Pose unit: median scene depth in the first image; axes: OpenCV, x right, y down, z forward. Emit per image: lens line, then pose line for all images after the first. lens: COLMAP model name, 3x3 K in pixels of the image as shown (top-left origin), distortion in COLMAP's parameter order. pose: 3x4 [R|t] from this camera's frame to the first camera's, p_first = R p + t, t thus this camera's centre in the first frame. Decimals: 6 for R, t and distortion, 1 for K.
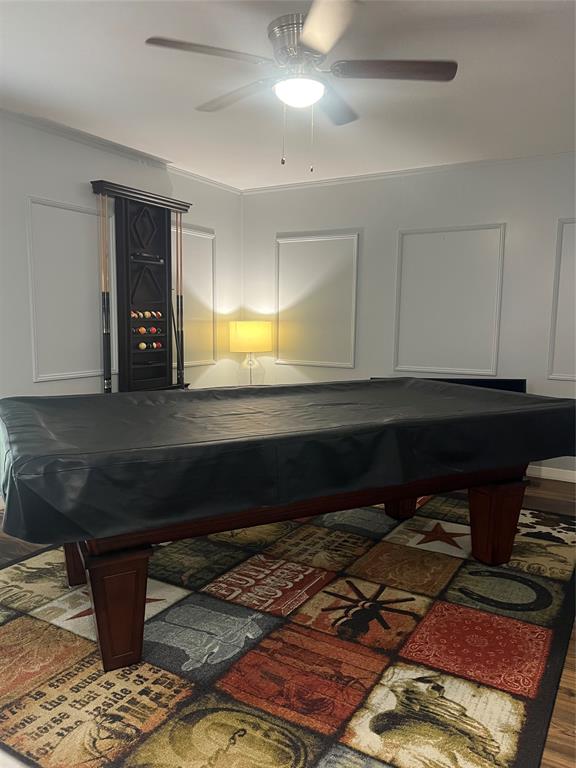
lens RADIAL K [[591.6, 0, 287.1], [0, 591.6, 390.4], [0, 0, 1]] dist [0.021100, -0.013897]
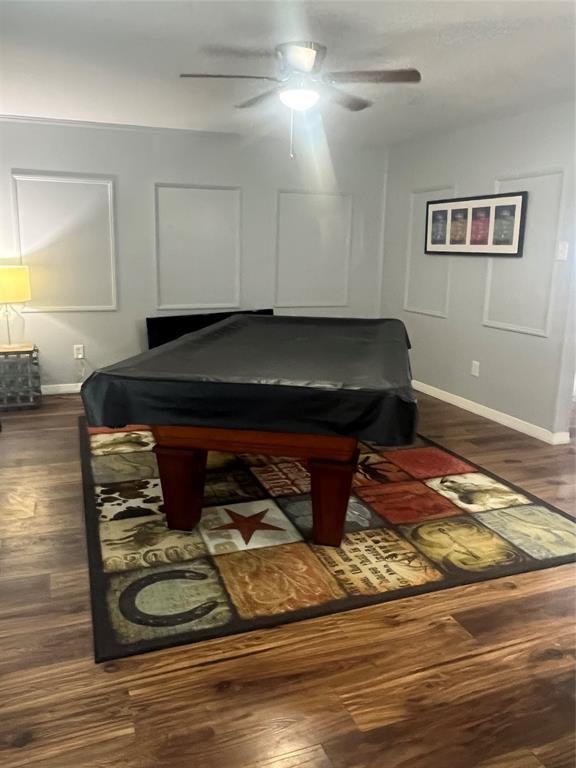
lens RADIAL K [[591.6, 0, 286.2], [0, 591.6, 378.4], [0, 0, 1]] dist [0.021100, -0.013897]
pose [[0.625559, -0.165778, 0.762361, -1.349252], [0.084902, 0.985826, 0.144705, -0.117183], [-0.775544, -0.025796, 0.630767, 0.241196]]
